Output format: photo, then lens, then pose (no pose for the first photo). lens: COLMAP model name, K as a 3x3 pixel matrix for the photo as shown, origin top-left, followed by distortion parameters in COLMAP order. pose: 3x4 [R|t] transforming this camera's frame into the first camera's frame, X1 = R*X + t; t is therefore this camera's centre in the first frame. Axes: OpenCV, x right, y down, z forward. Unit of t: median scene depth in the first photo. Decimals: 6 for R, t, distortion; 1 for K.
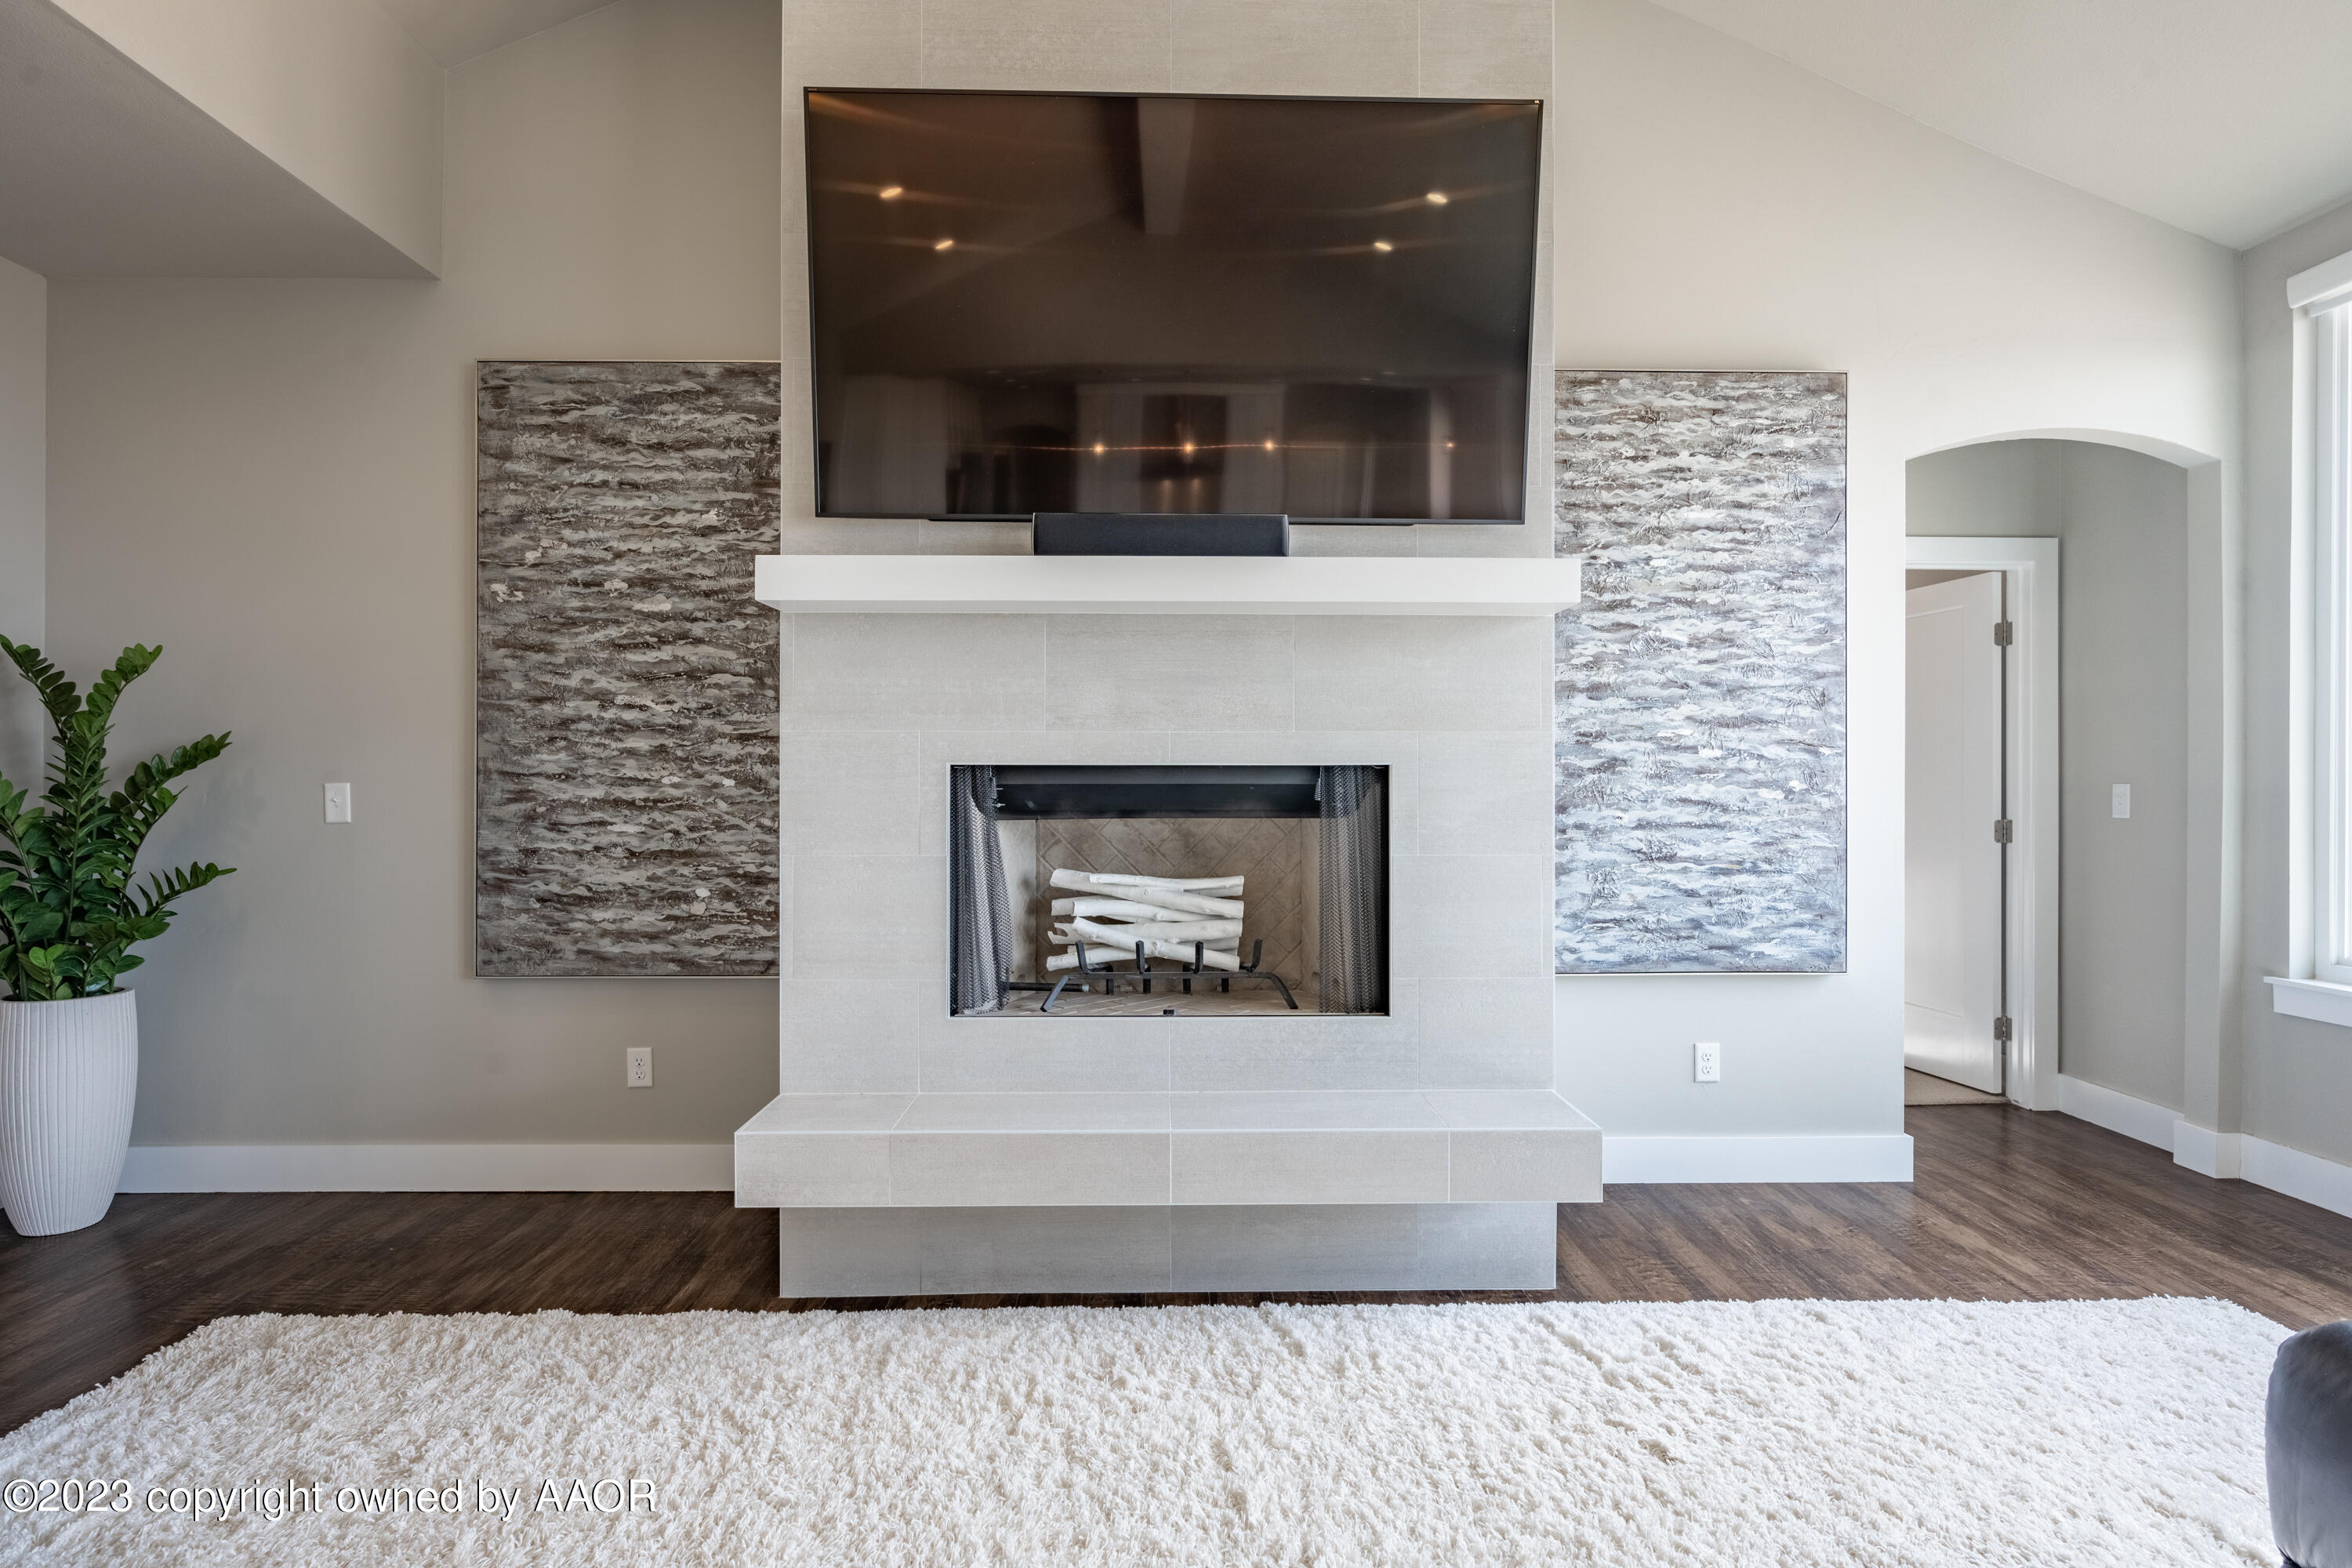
lens RADIAL K [[1208.2, 0, 1179.0], [0, 1208.2, 782.5], [0, 0, 1]] dist [-0.001847, -0.000574]
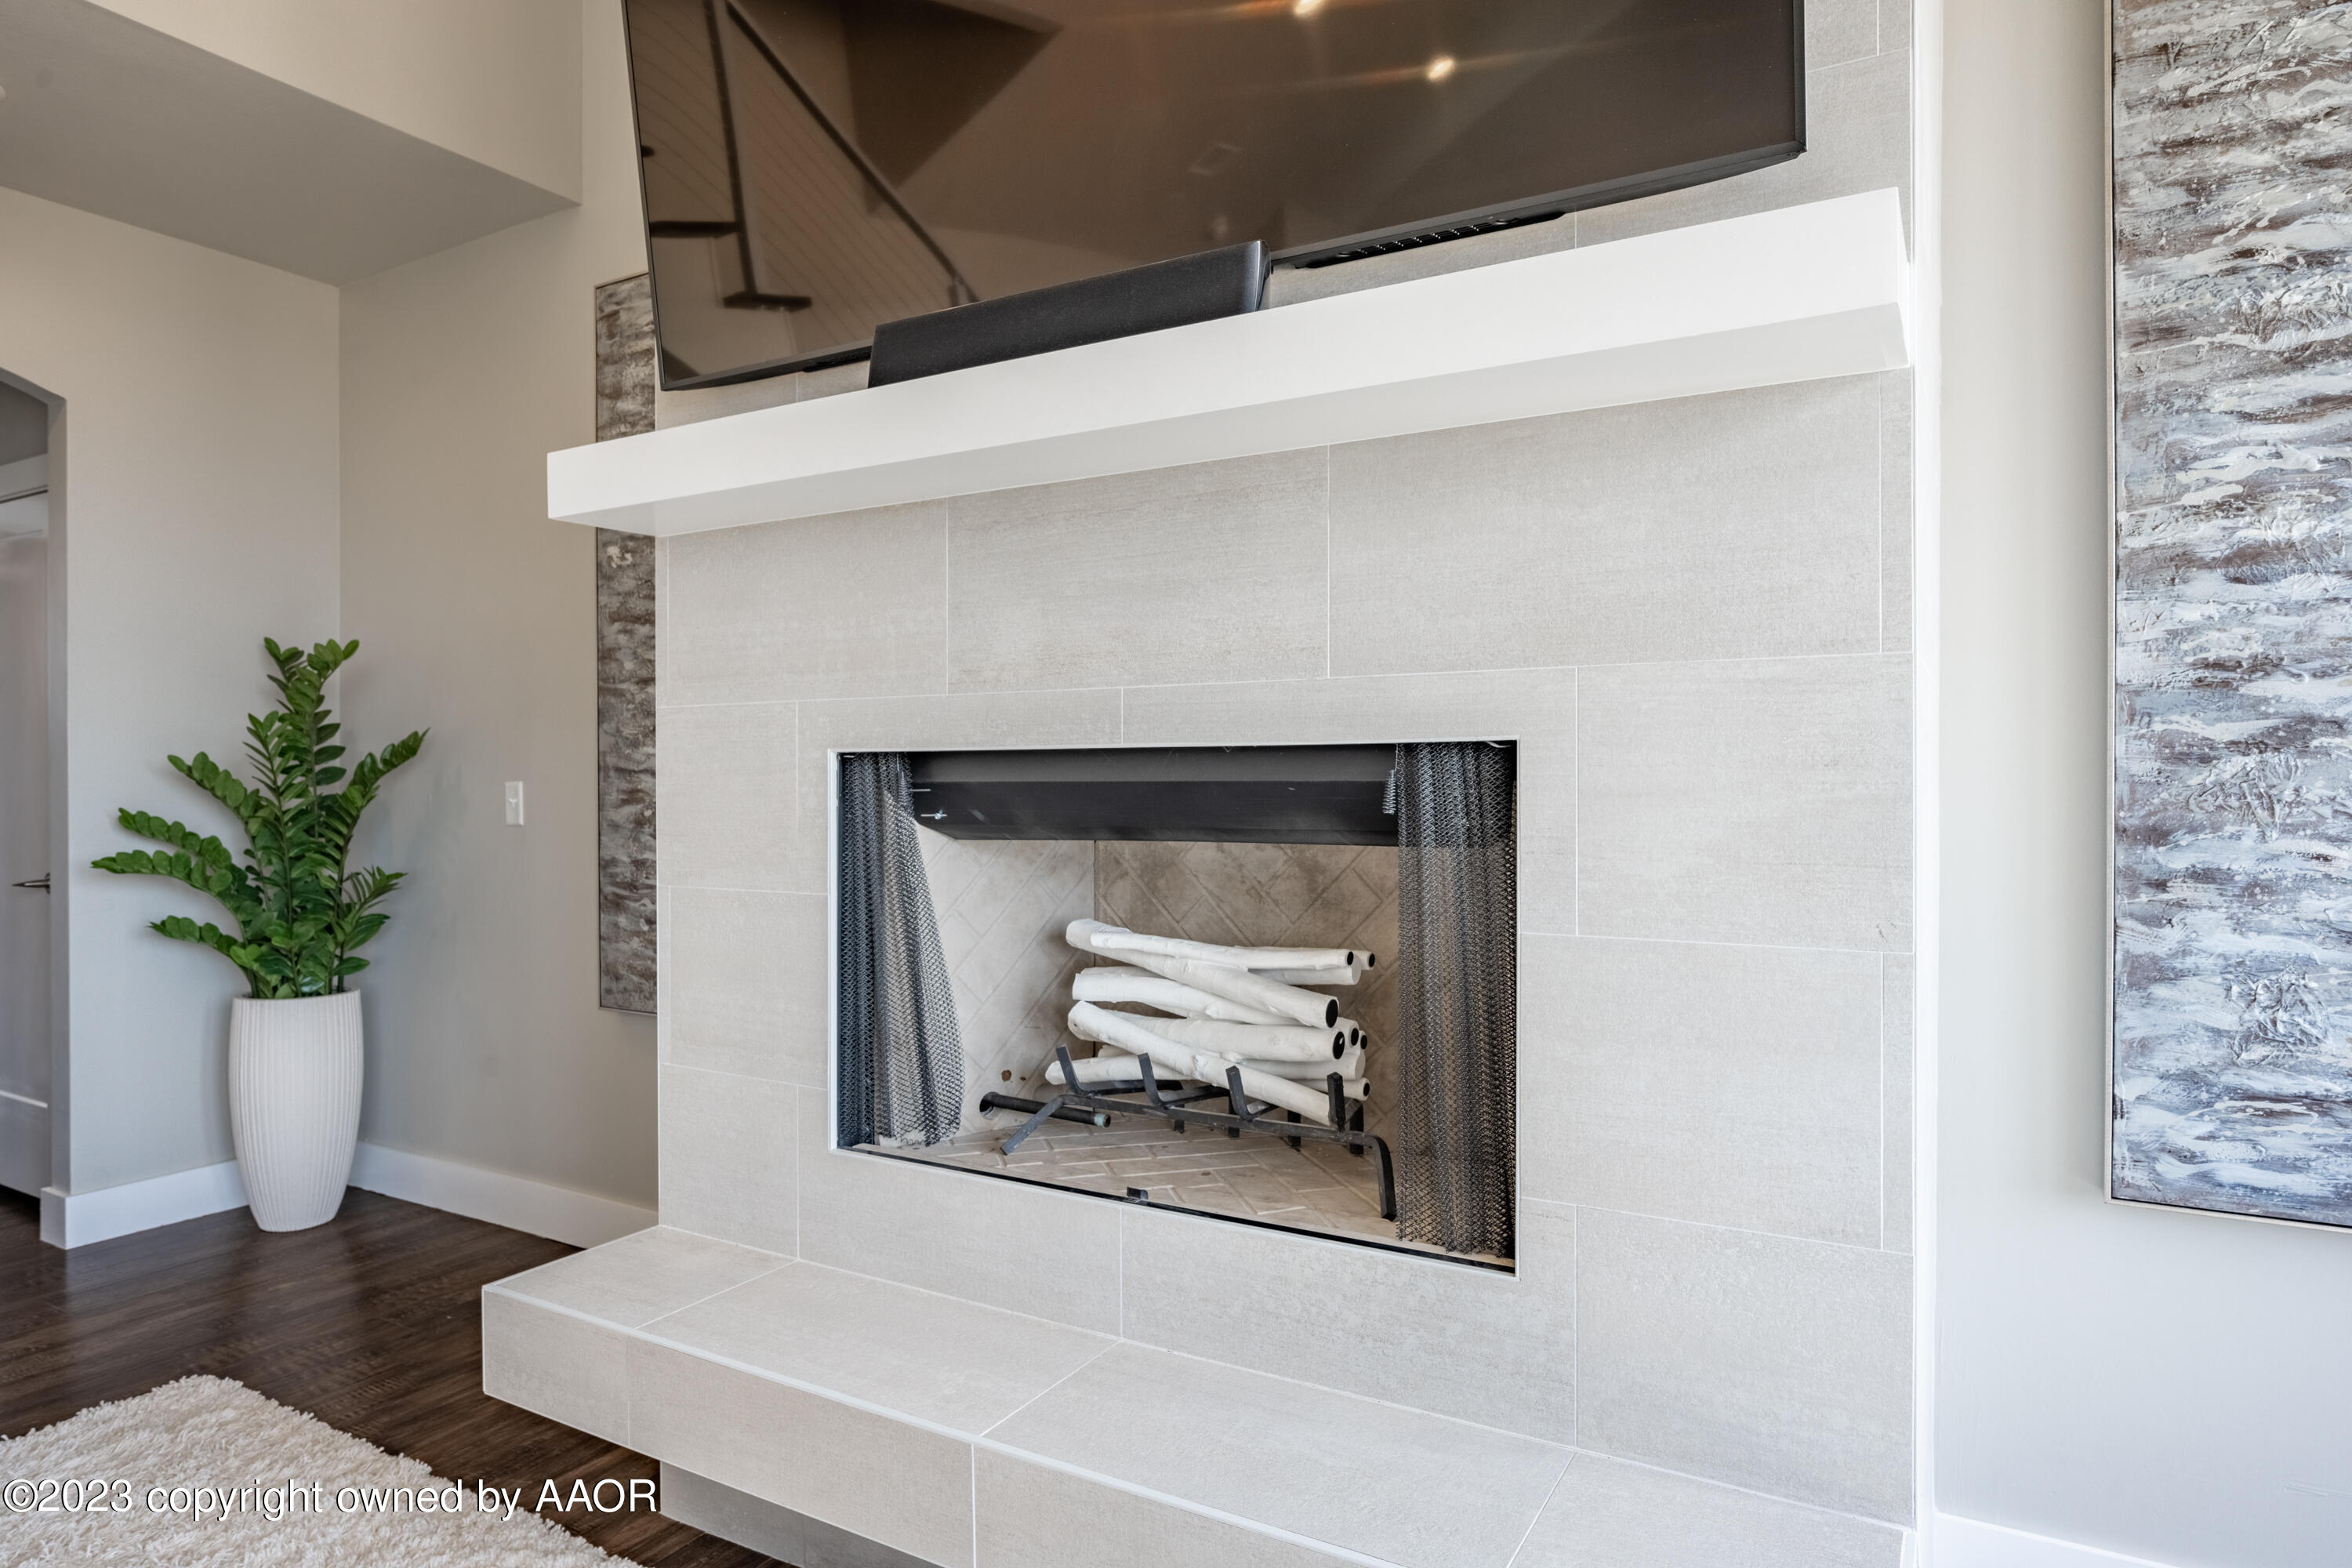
lens RADIAL K [[1365.7, 0, 1176.4], [0, 1365.7, 785.6], [0, 0, 1]] dist [-0.006743, 0.003742]
pose [[0.853782, -0.000559, -0.520631, 0.272458], [0.003645, 0.999981, 0.004904, 0.000091], [0.520619, -0.006084, 0.853768, 0.387243]]
